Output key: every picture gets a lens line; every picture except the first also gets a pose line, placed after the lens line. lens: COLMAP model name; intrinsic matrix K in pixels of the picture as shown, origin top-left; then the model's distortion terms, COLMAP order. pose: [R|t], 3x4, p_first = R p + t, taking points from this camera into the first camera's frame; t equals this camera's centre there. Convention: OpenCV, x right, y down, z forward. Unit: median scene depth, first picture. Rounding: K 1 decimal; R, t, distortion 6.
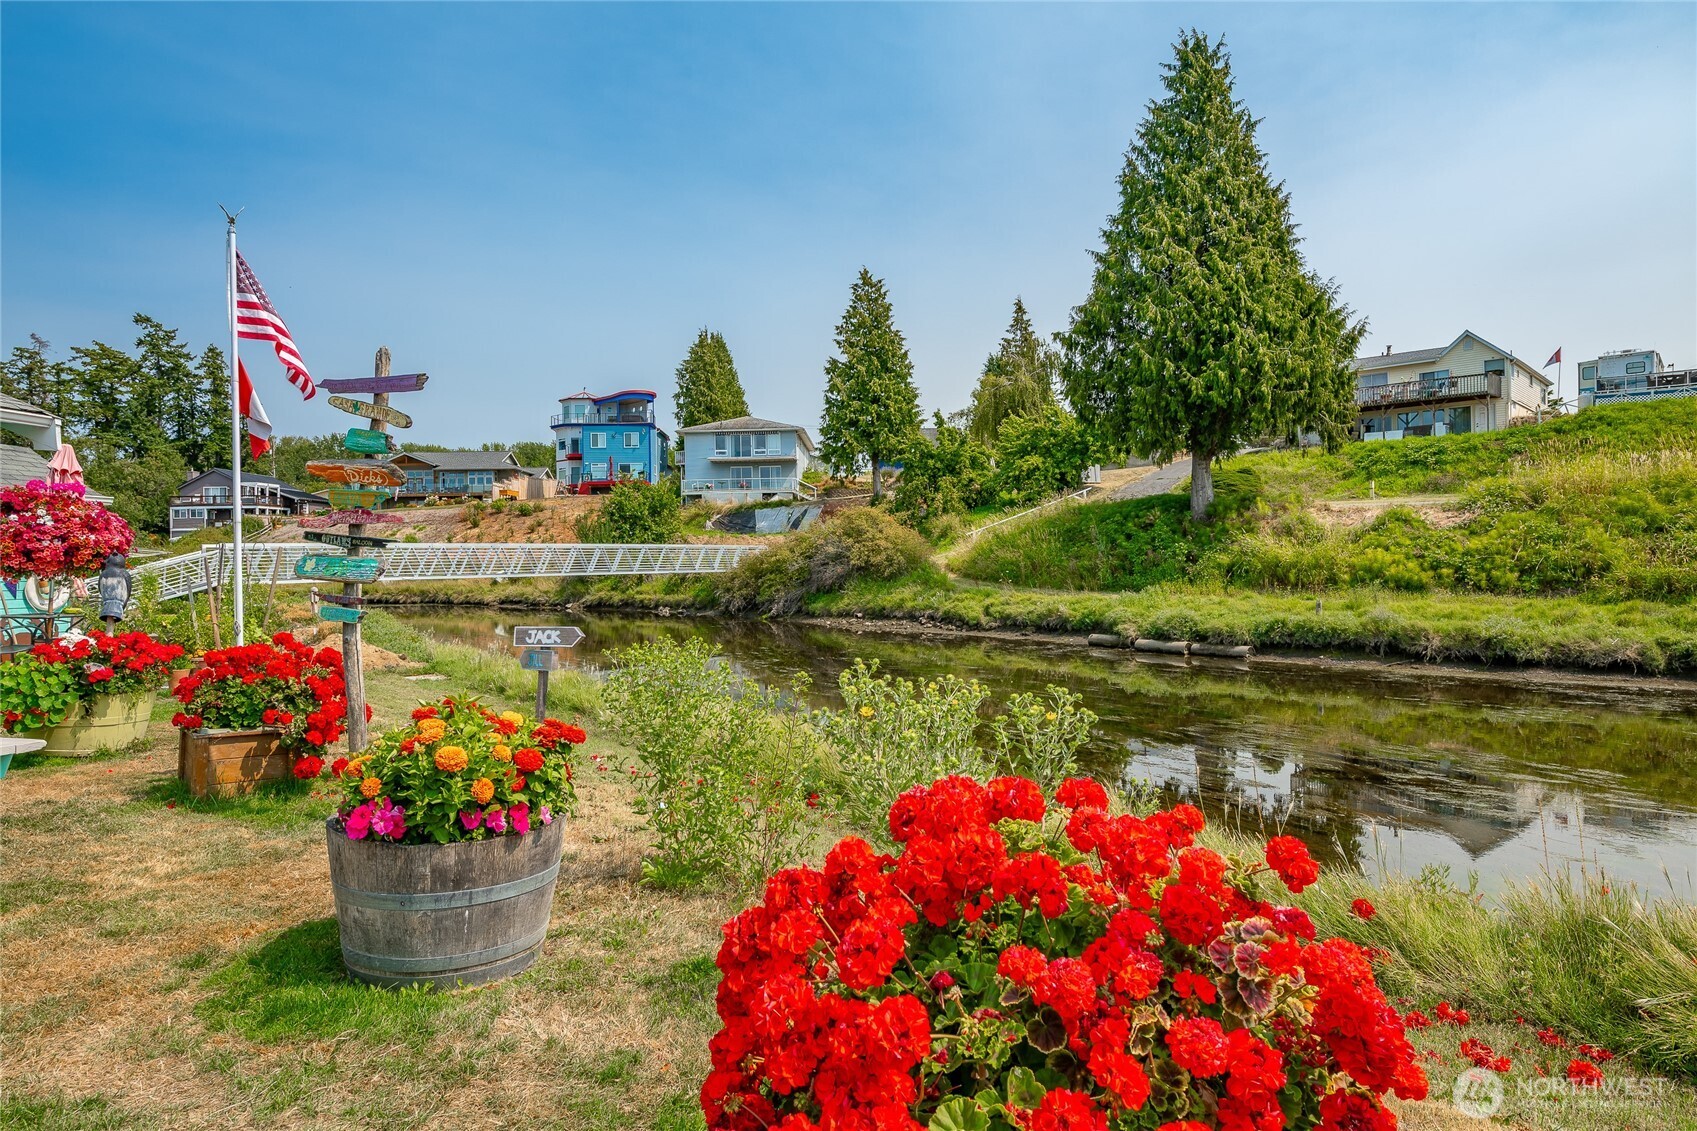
lens RADIAL K [[1005.6, 0, 847.5], [0, 1005.6, 574.2], [0, 0, 1]] dist [0.038744, 0.000524]
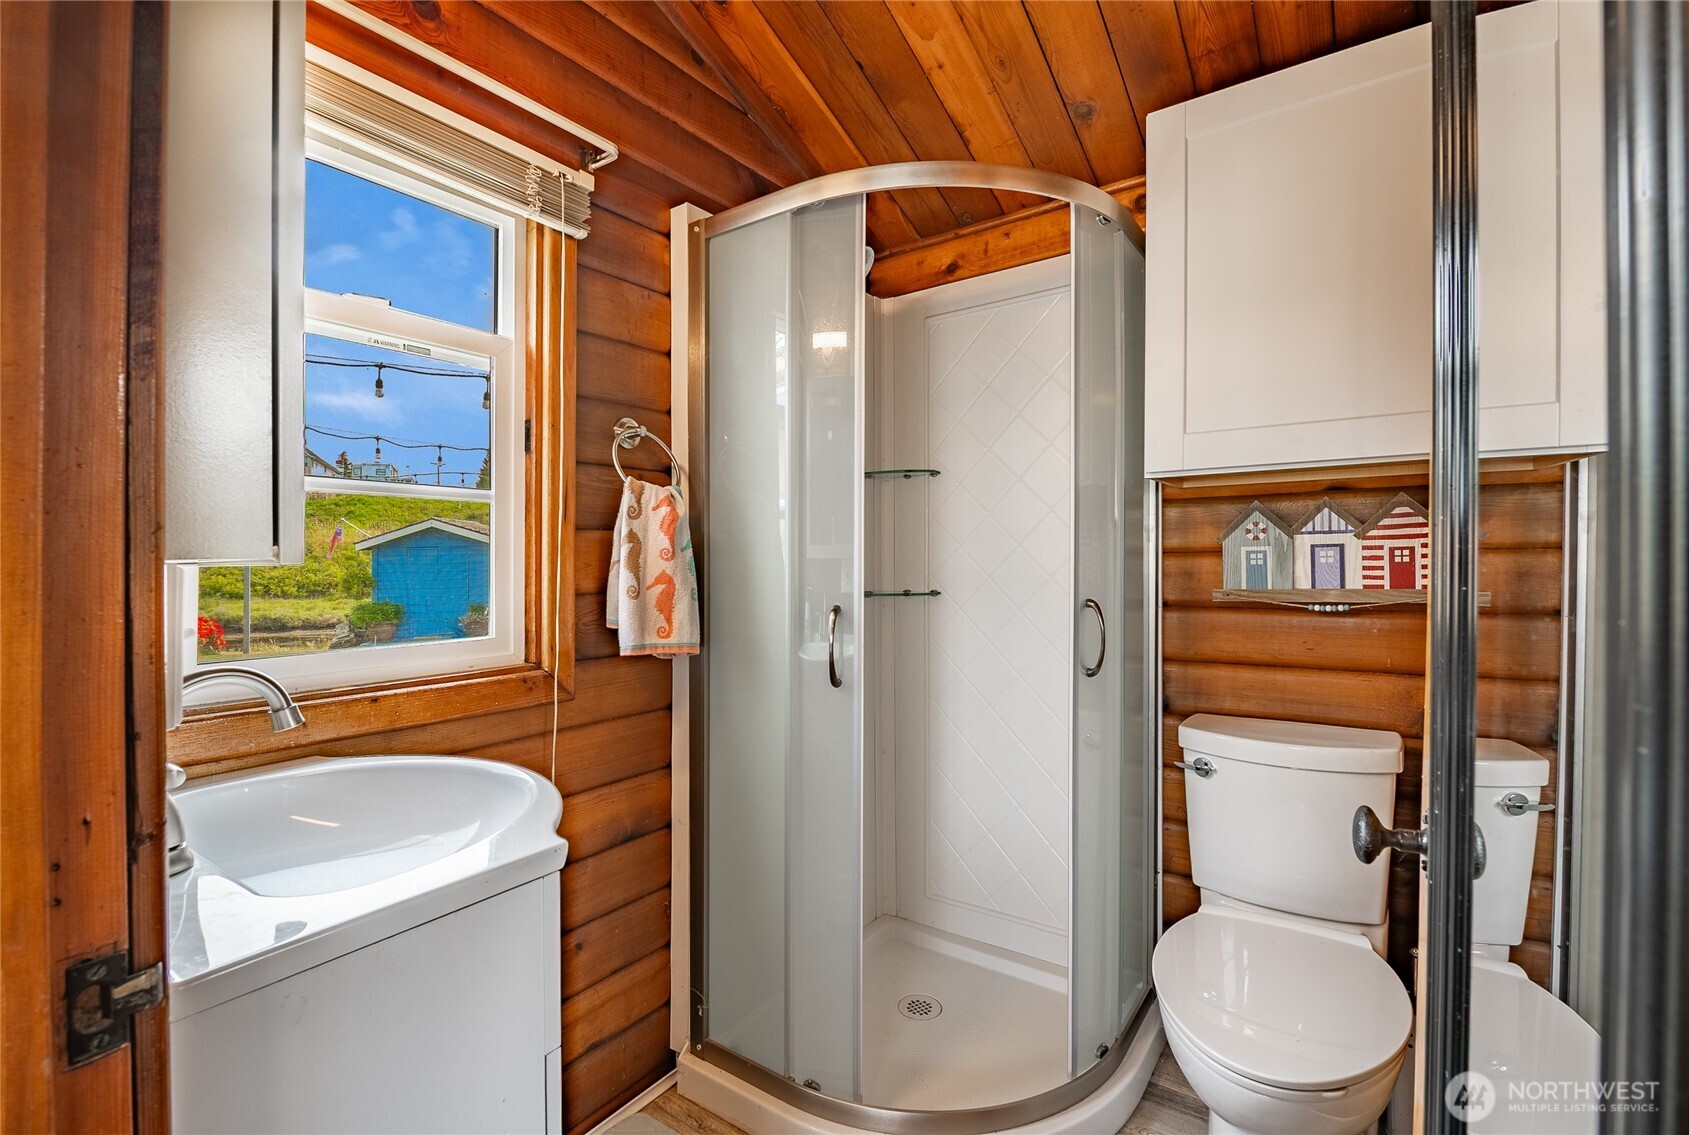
lens RADIAL K [[721.4, 0, 853.0], [0, 721.4, 568.6], [0, 0, 1]] dist [-0.010637, -0.002782]
pose [[0.359210, 0.002015, 0.933255, -0.315720], [0.019146, 0.999771, -0.009528, -0.005304], [-0.933060, 0.021291, 0.359089, -0.621374]]
